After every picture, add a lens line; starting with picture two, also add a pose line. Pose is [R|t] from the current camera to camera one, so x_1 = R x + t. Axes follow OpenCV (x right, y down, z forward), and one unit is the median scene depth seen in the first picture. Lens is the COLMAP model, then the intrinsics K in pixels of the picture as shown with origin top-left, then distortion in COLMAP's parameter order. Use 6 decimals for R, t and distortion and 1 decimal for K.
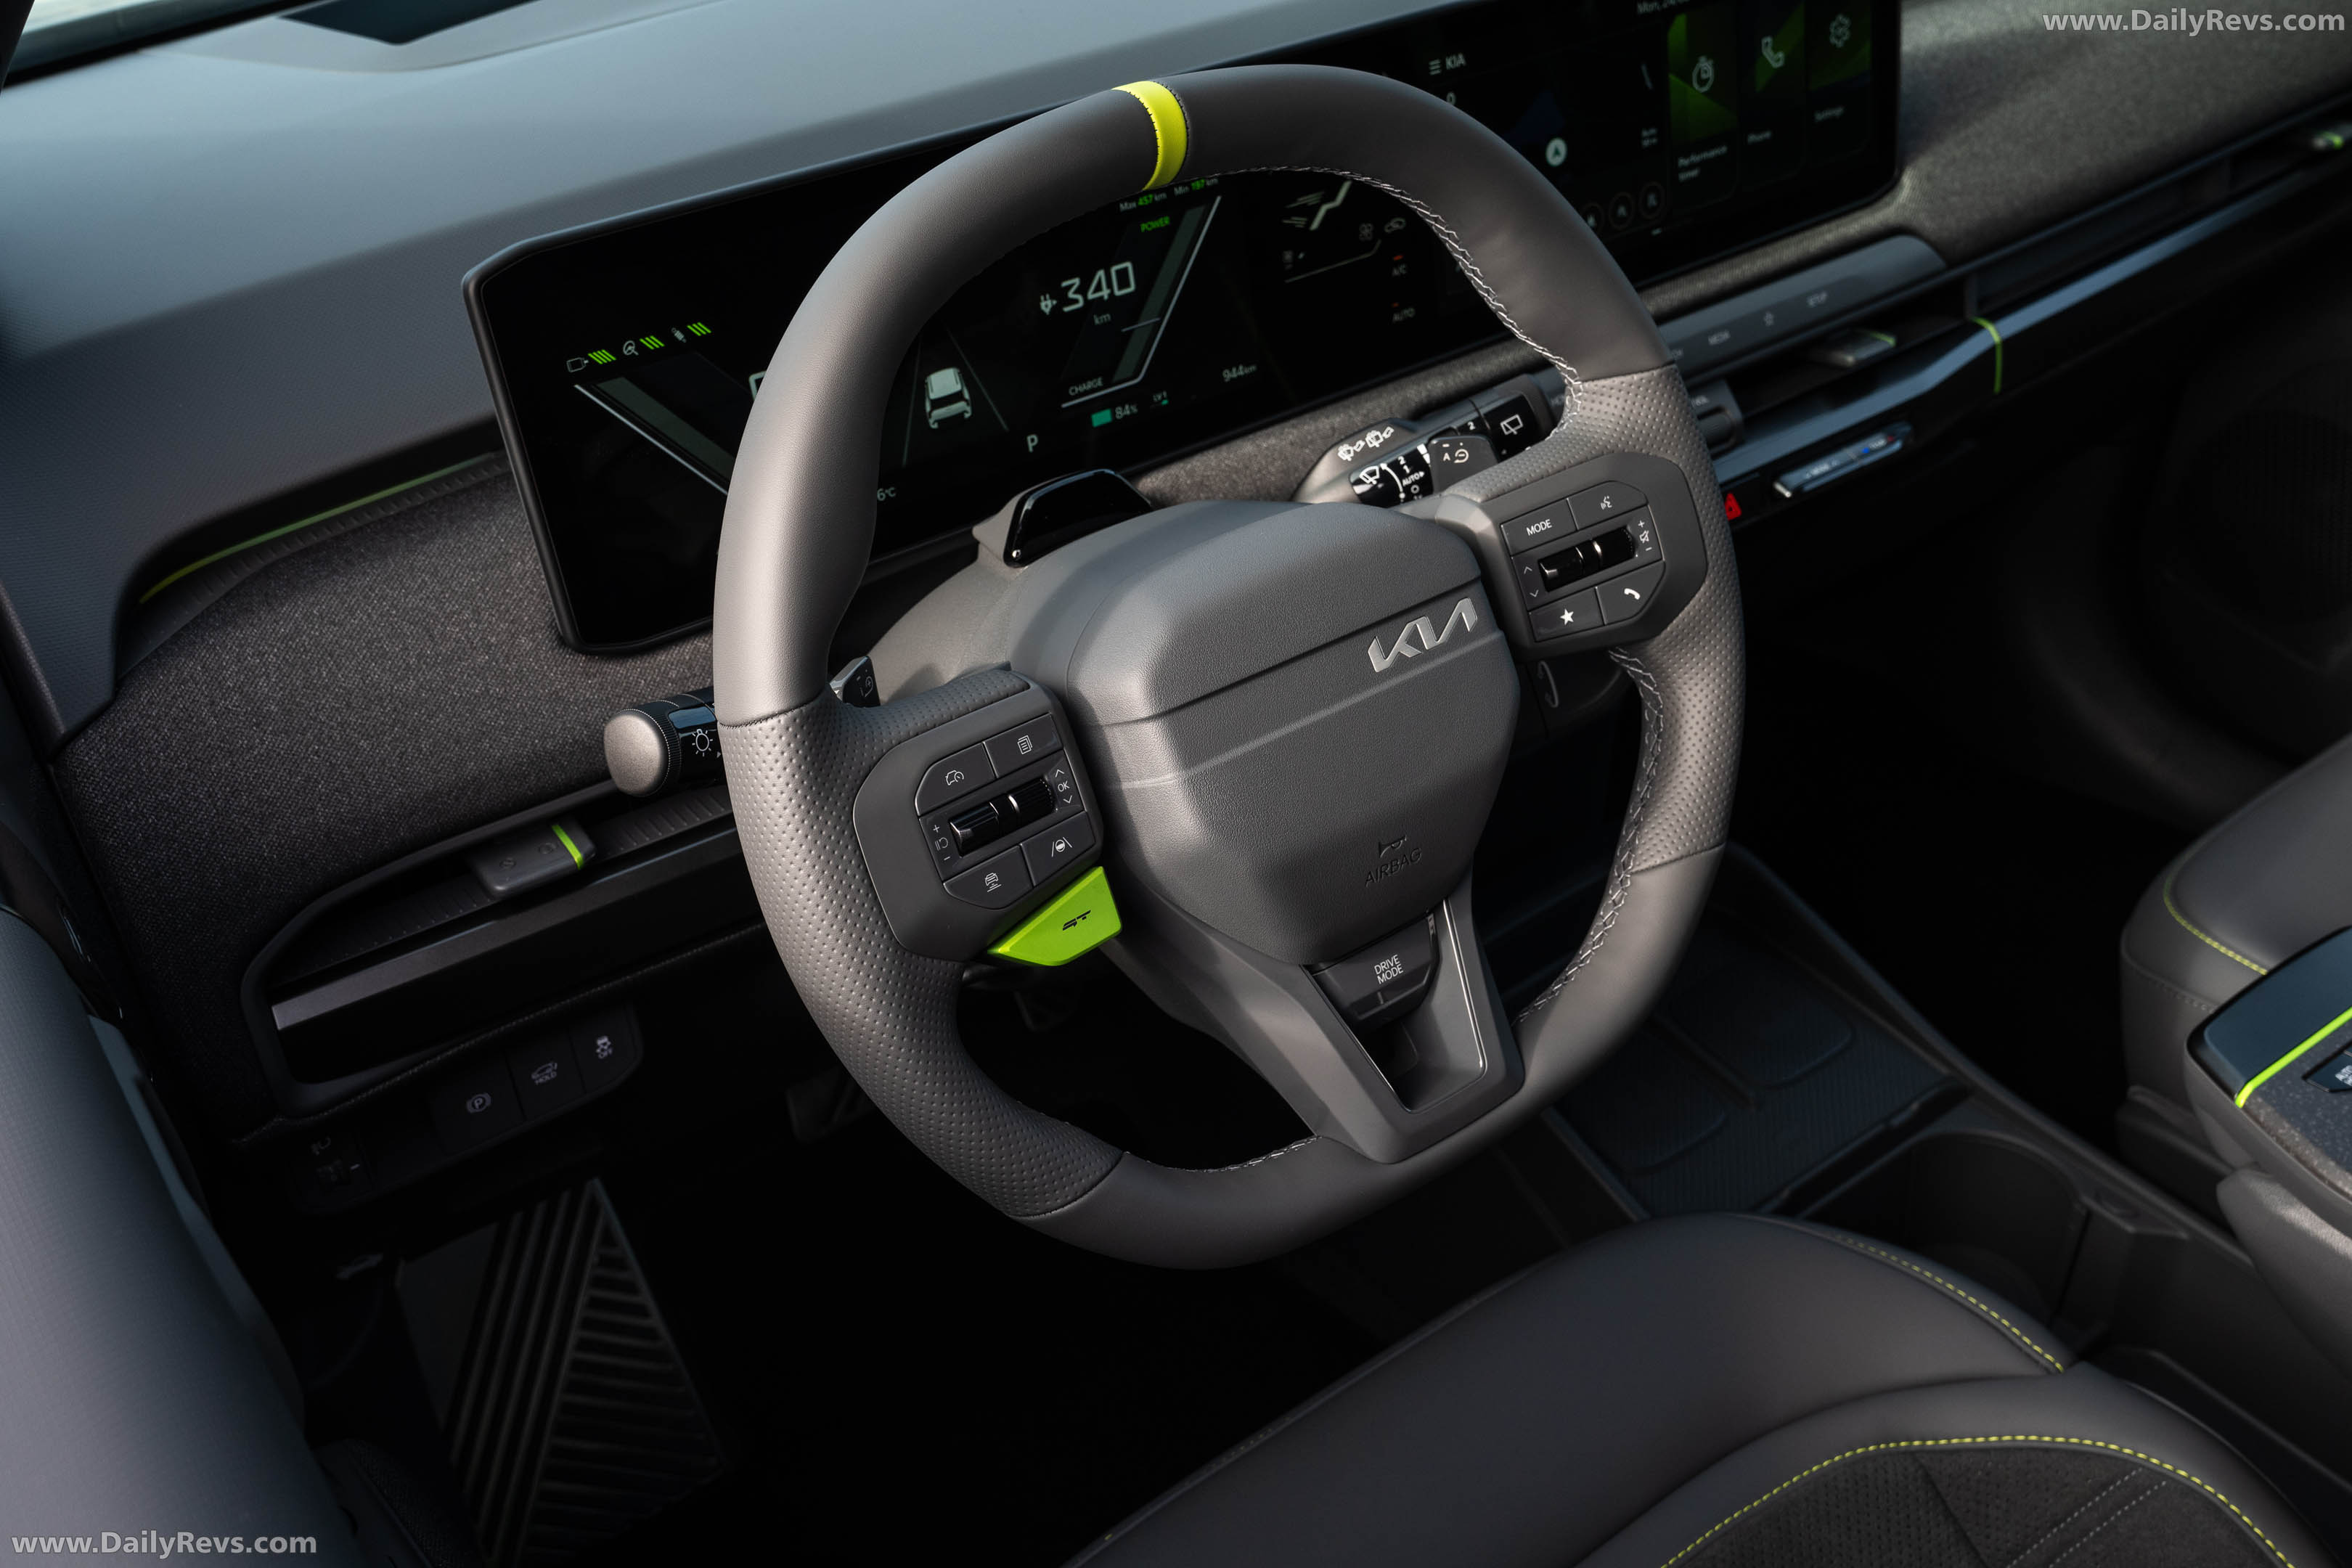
lens RADIAL K [[2168.7, 0, 1181.4], [0, 2168.7, 787.1], [0, 0, 1]] dist [0.064048, 0.000000]
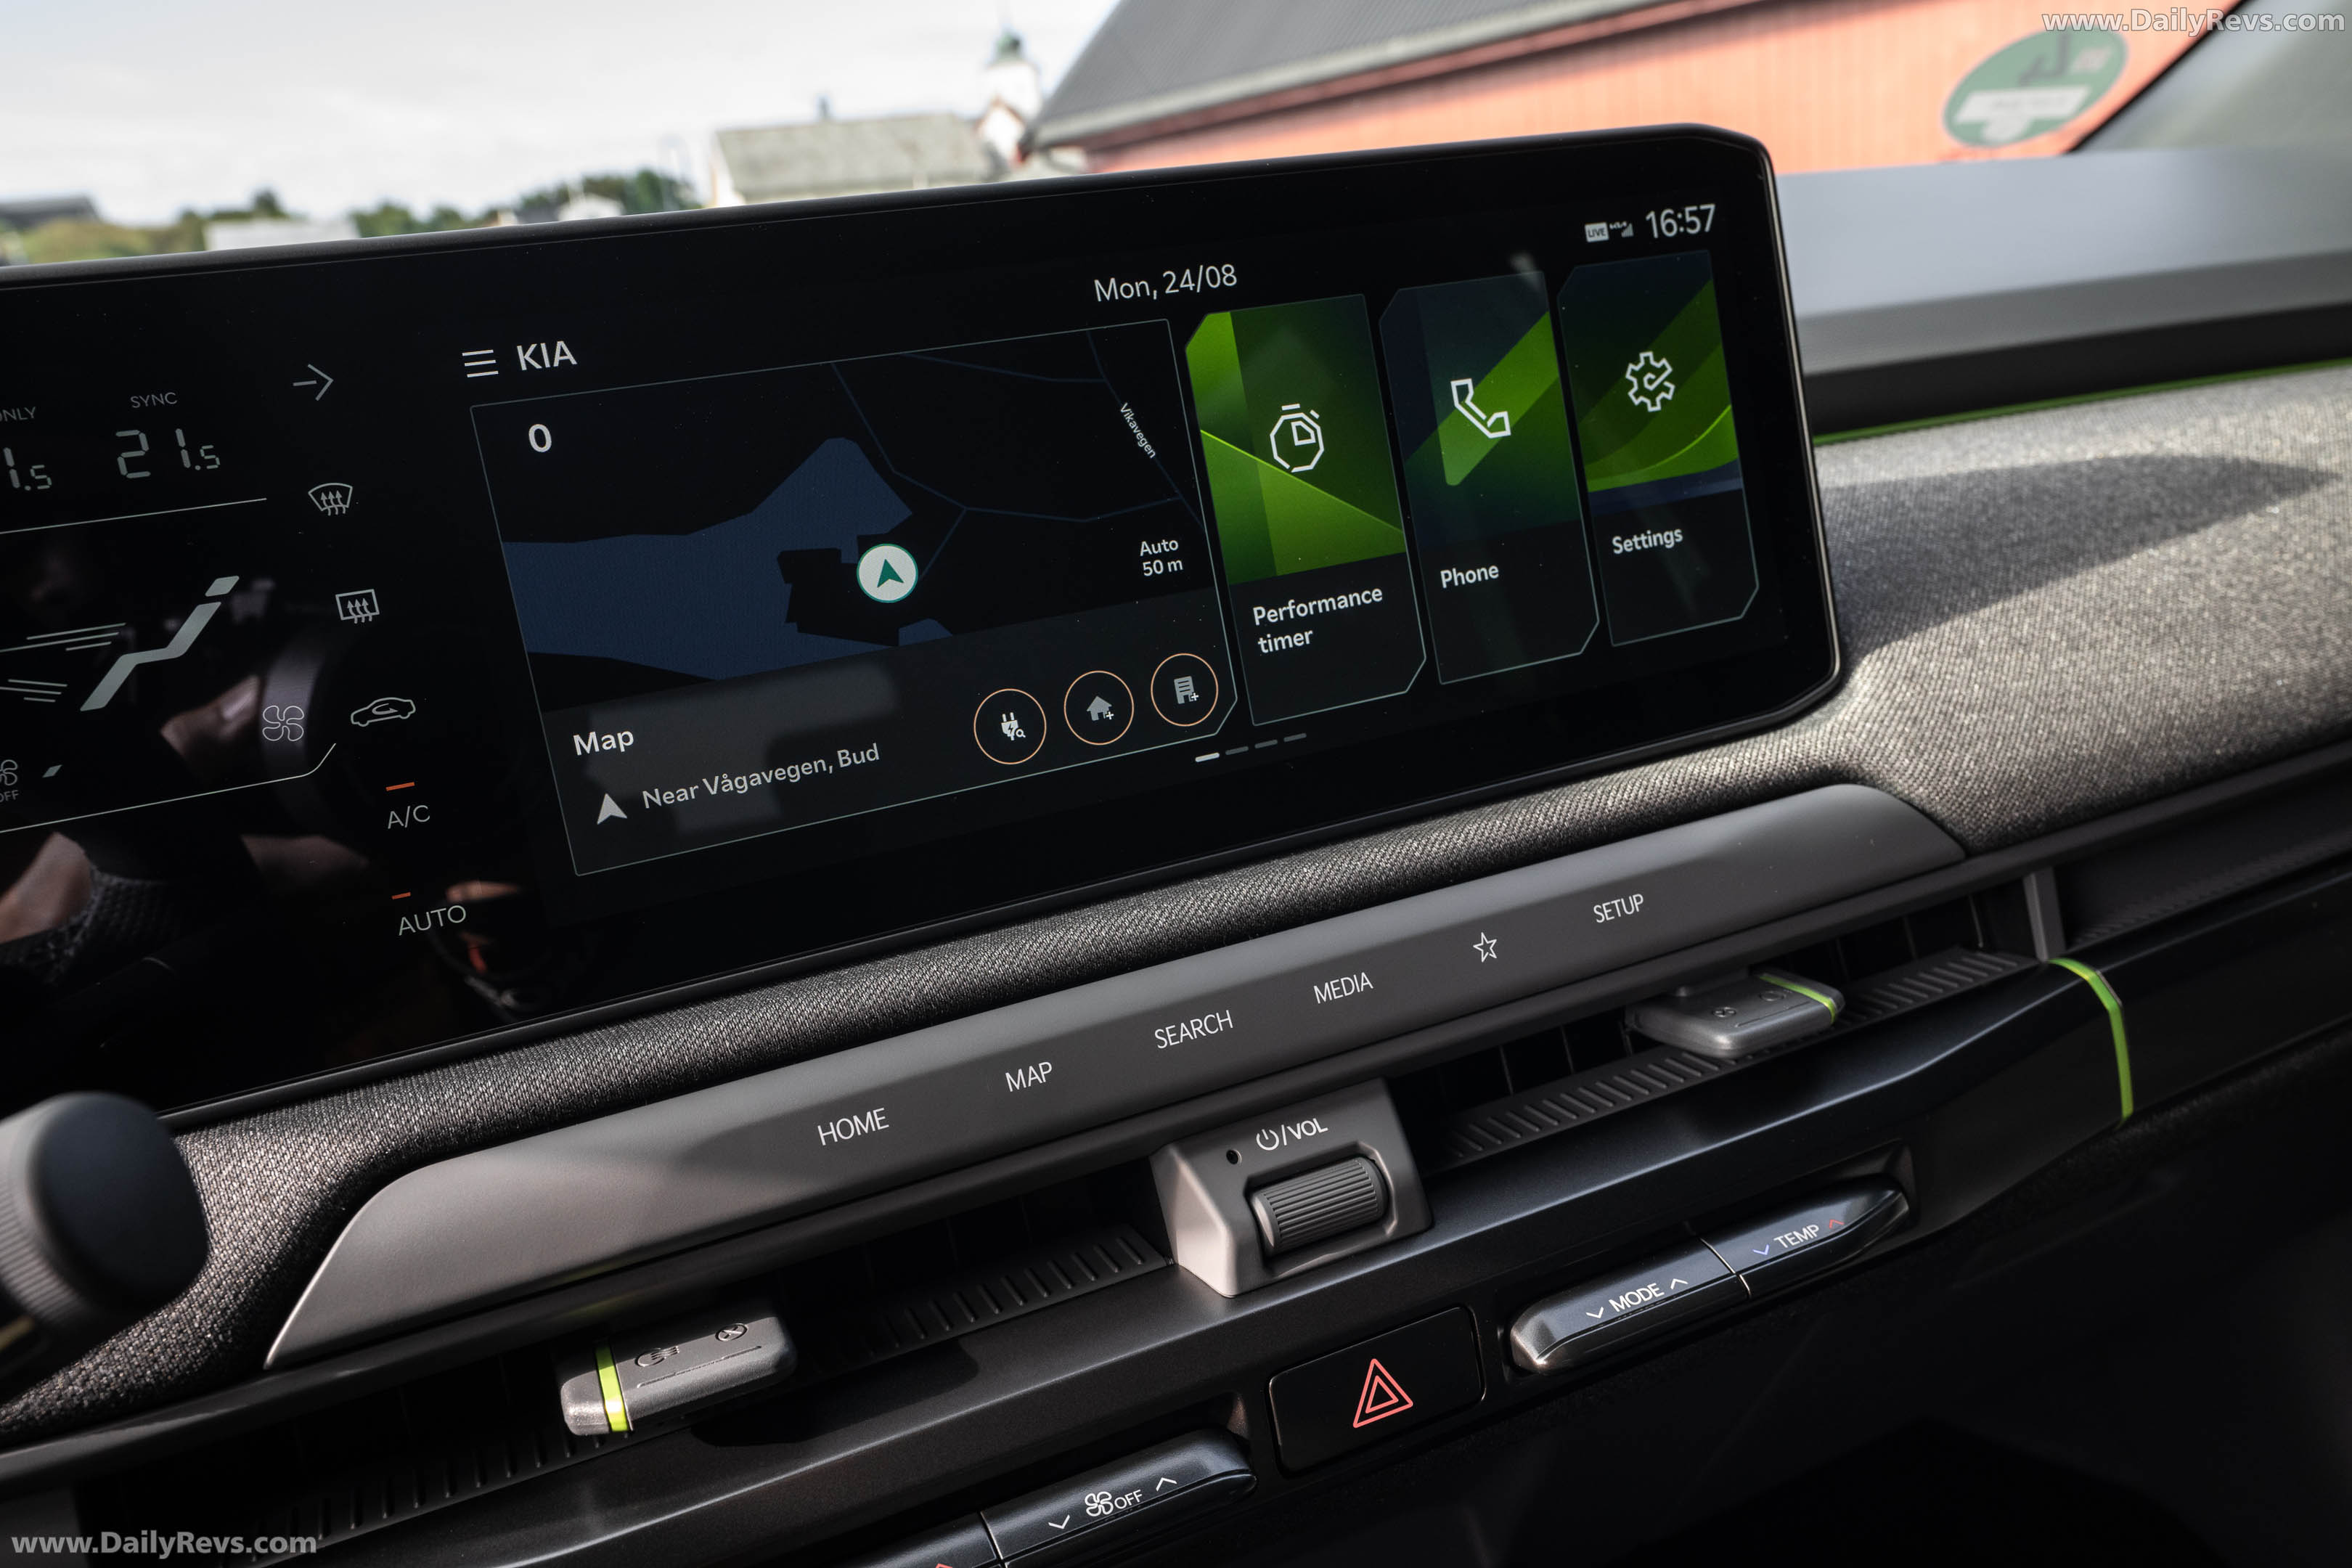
lens RADIAL K [[1804.7, 0, 1174.2], [0, 1804.7, 794.7], [0, 0, 1]] dist [0.004379, 0.028371]
pose [[0.973104, -0.008633, -0.230206, 0.409956], [-0.060091, 0.955189, -0.289832, -0.188143], [0.222392, 0.295870, 0.928979, 0.893884]]
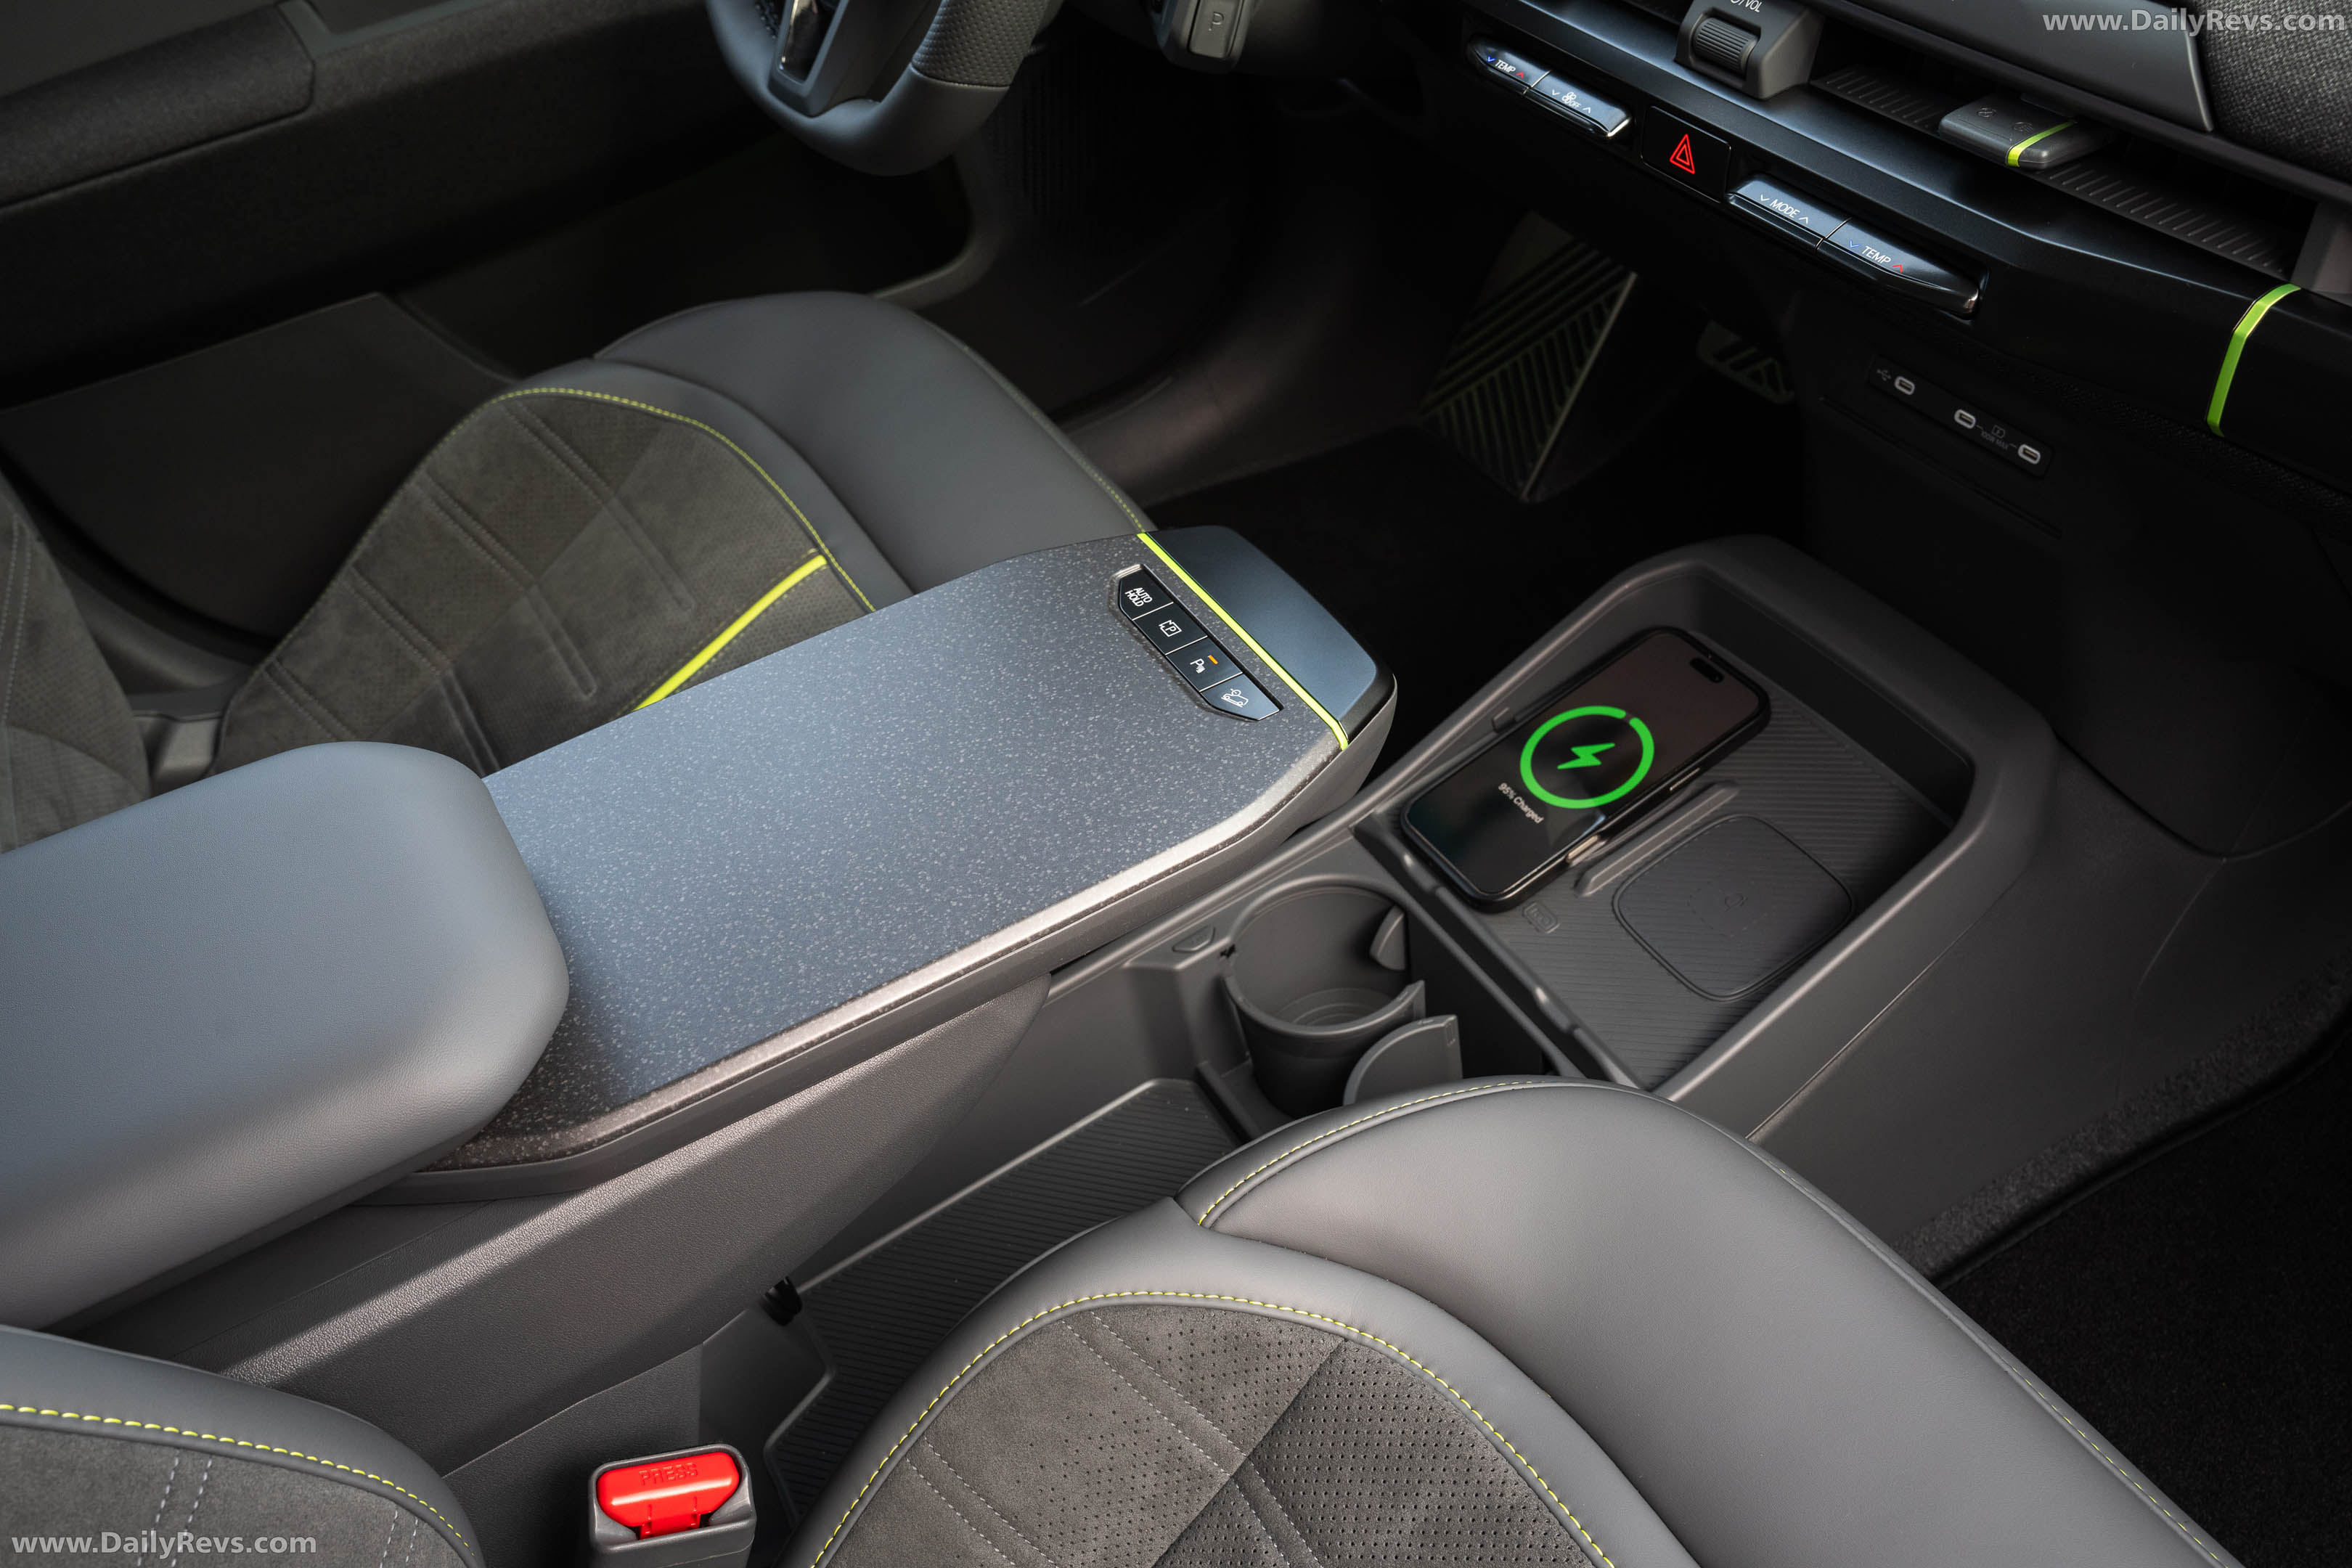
lens RADIAL K [[2095.4, 0, 1190.2], [0, 2095.4, 789.4], [0, 0, 1]] dist [0.053424, 0.015936]
pose [[-0.130898, 0.722612, -0.678747, 1.285460], [-0.397195, 0.589064, 0.703733, -0.615676], [0.908351, 0.361712, 0.209911, 1.079770]]
